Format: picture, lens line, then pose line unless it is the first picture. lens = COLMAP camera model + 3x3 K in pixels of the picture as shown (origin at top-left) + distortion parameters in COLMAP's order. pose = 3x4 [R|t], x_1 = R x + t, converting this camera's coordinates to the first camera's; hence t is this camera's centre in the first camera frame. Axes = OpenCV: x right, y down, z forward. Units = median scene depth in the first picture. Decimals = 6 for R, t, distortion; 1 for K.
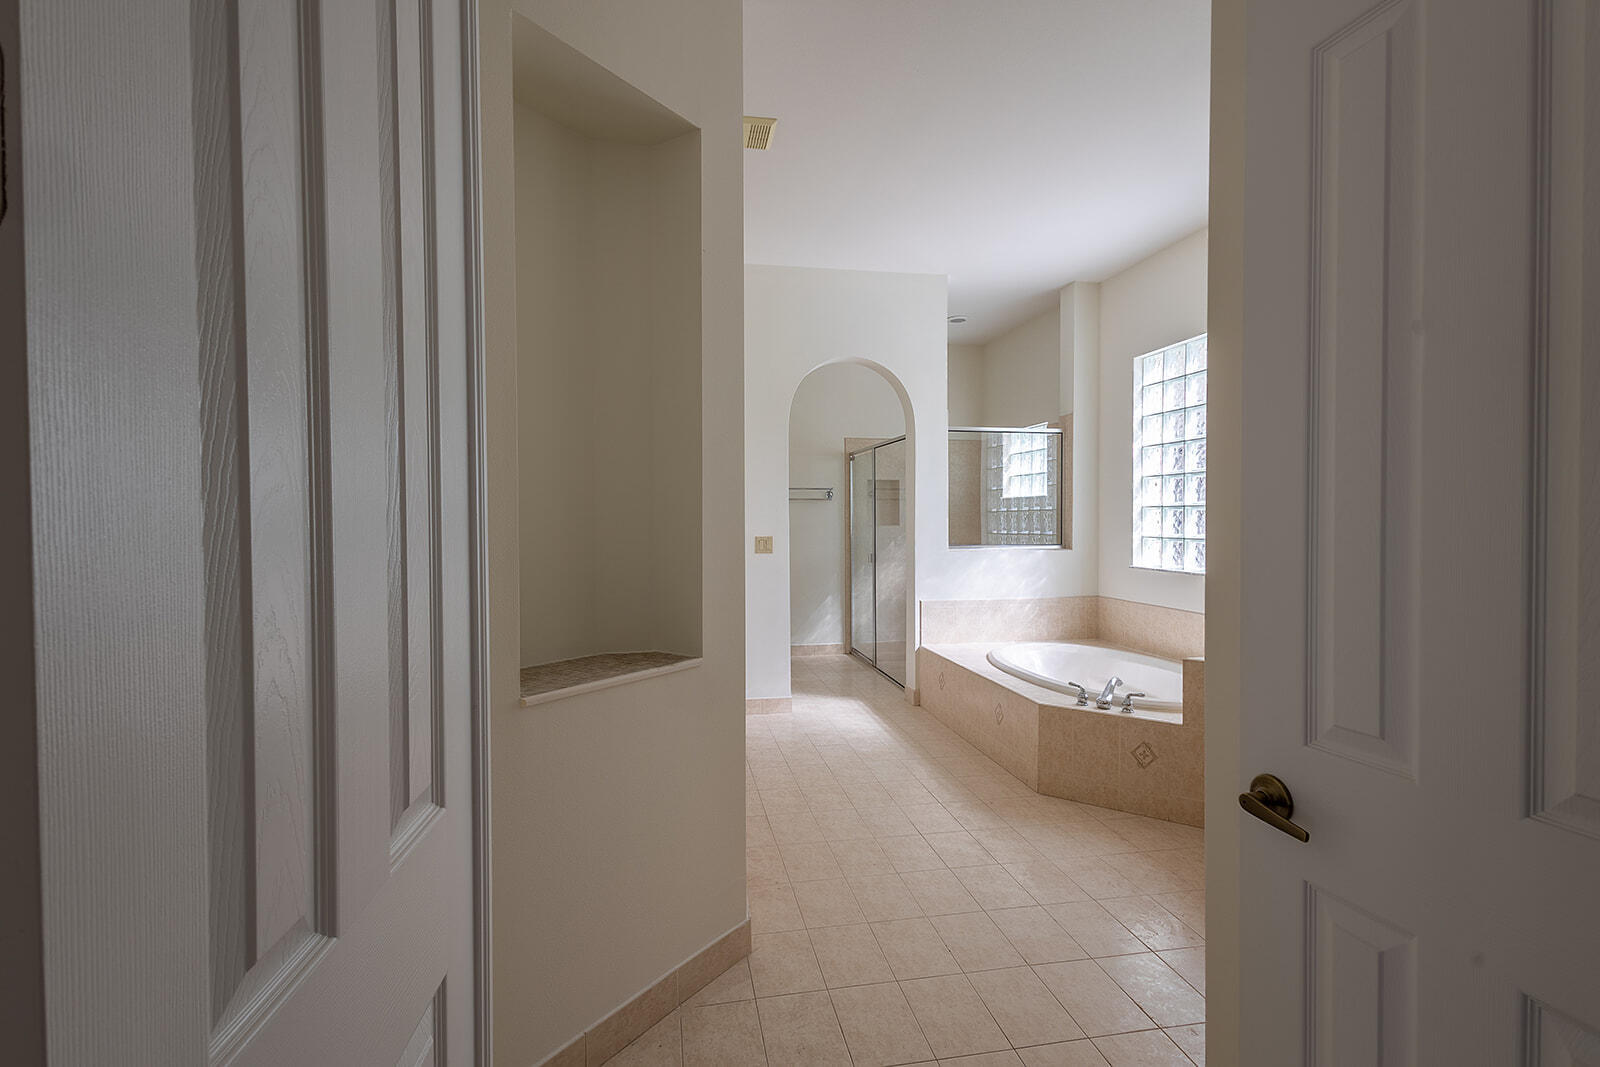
lens RADIAL K [[734.3, 0, 805.8], [0, 734.3, 517.0], [0, 0, 1]] dist [0.010534, -0.002490]
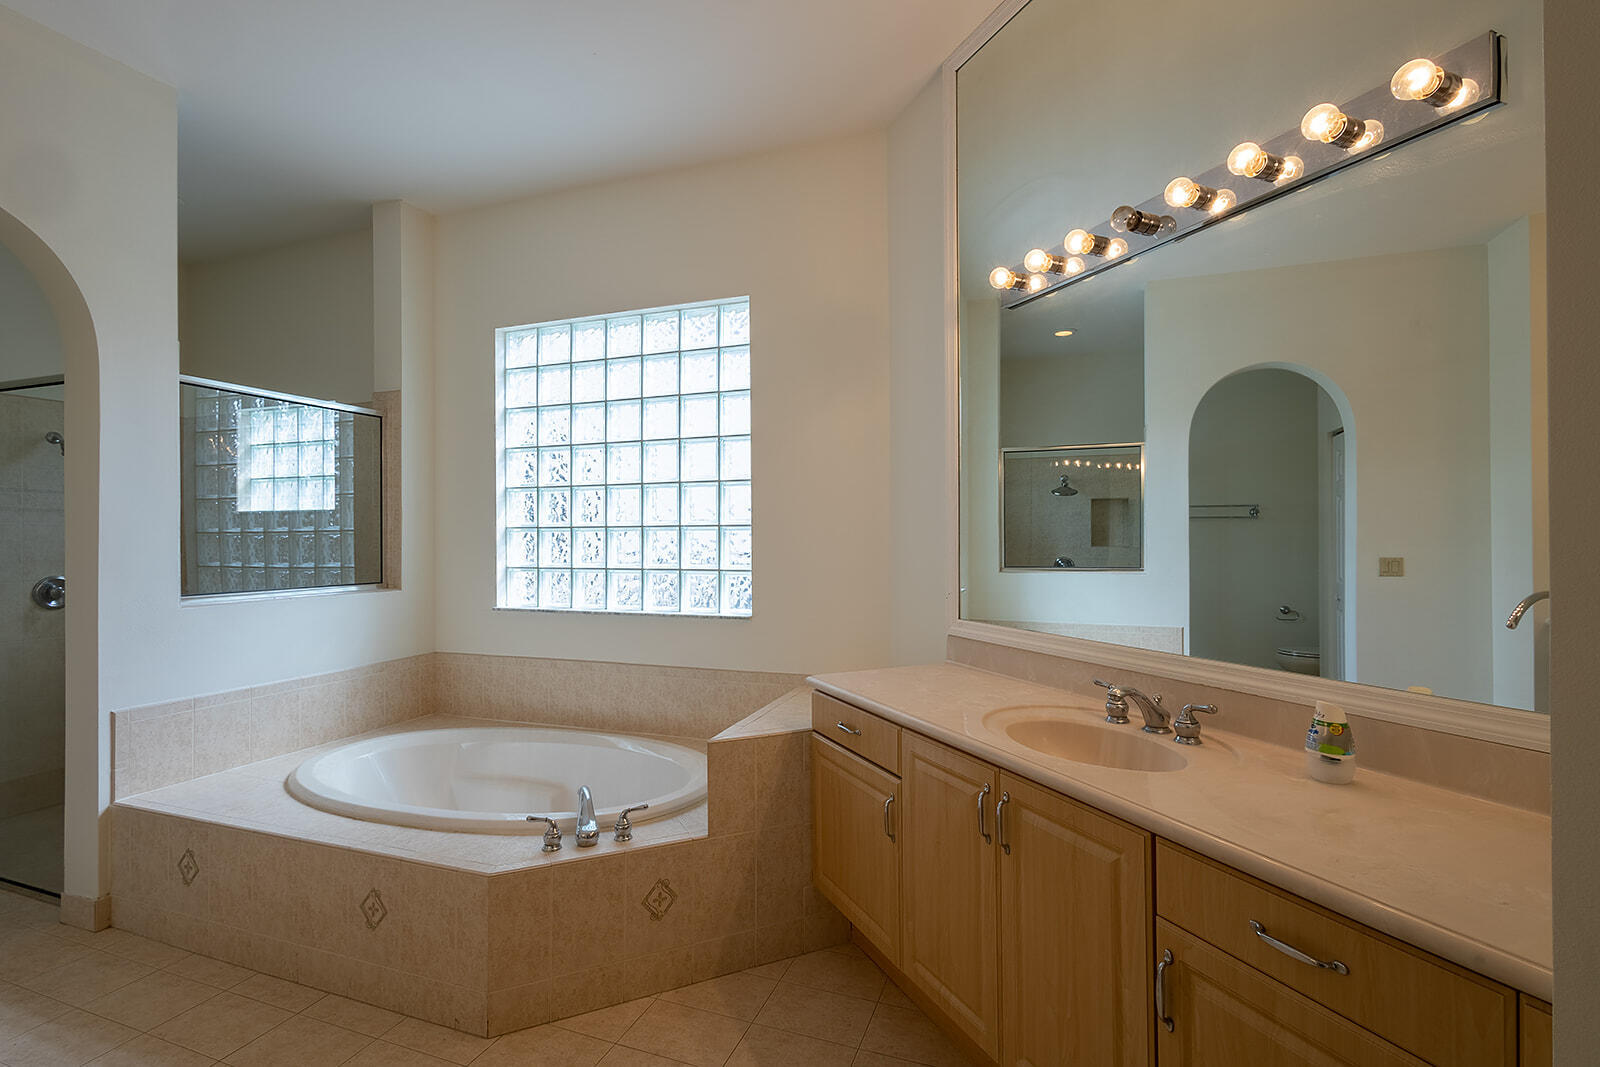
lens RADIAL K [[734.3, 0, 804.1], [0, 734.3, 531.9], [0, 0, 1]] dist [0.010534, -0.002490]
pose [[0.518794, 0.006745, 0.854873, -0.026869], [0.002825, 0.999950, -0.009603, -0.001566], [-0.854895, 0.007397, 0.518749, 0.326336]]
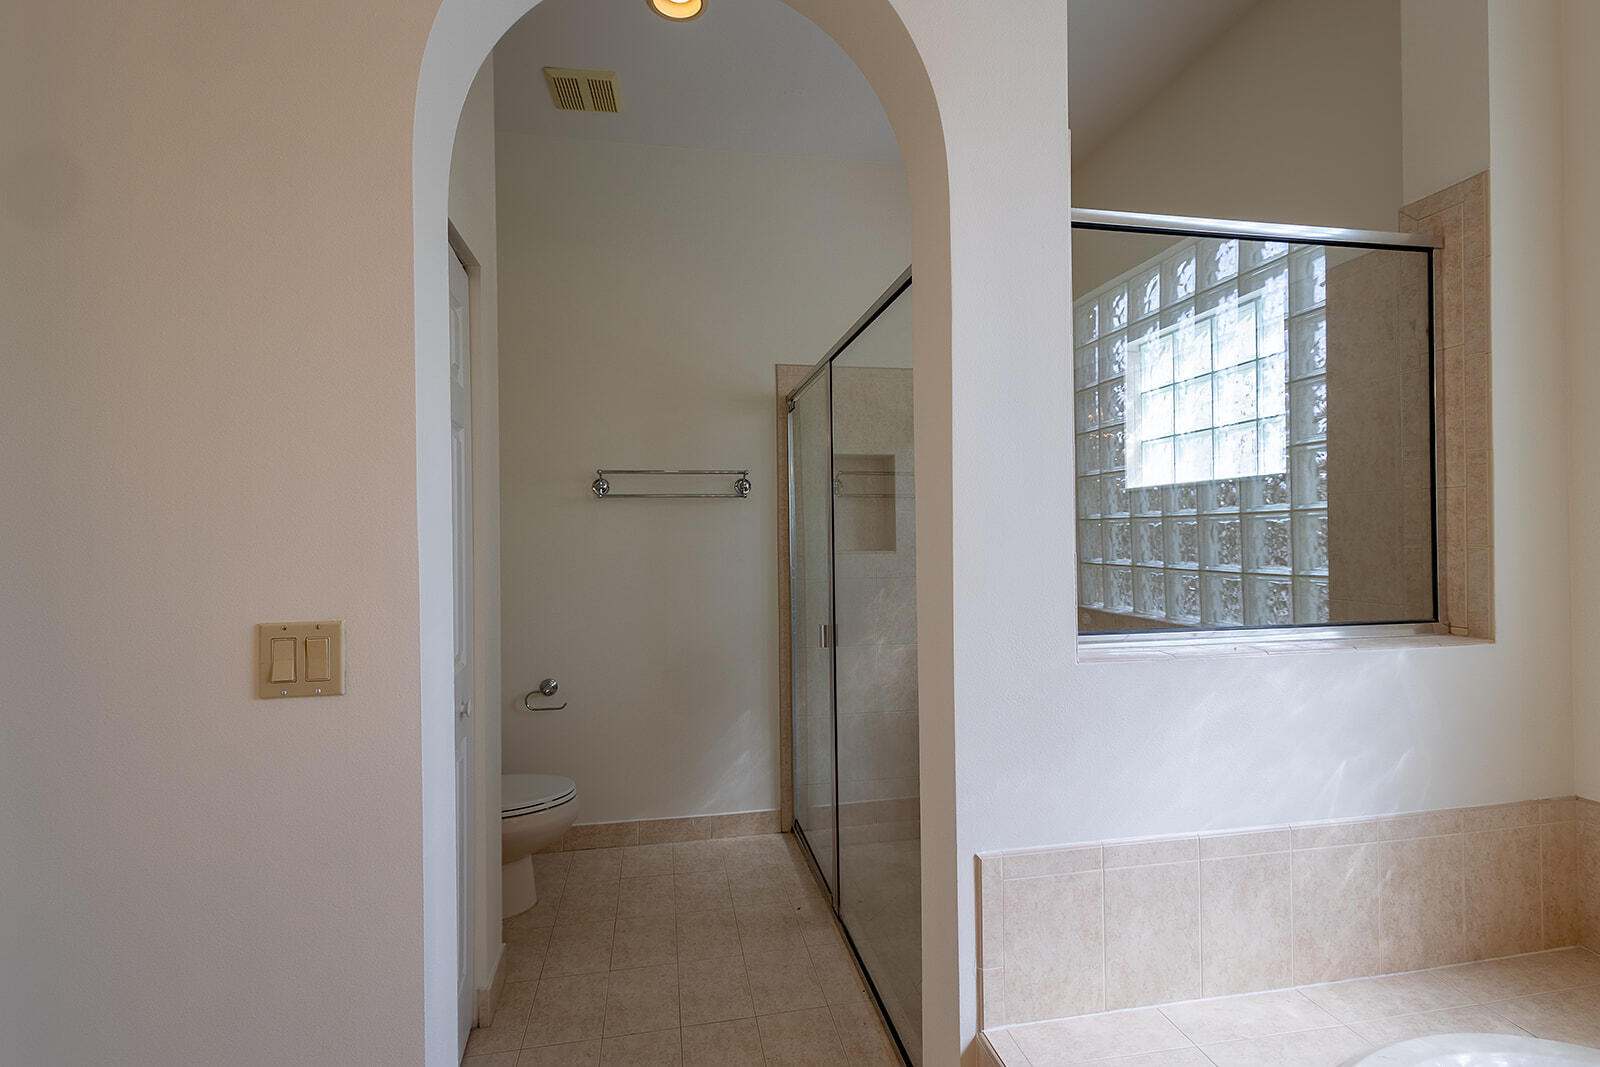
lens RADIAL K [[734.3, 0, 796.3], [0, 734.3, 532.9], [0, 0, 1]] dist [0.010534, -0.002490]
pose [[0.999913, -0.008408, -0.010177, 0.091399], [0.008393, 0.999964, -0.001493, -0.000138], [0.010189, 0.001407, 0.999947, 0.702443]]
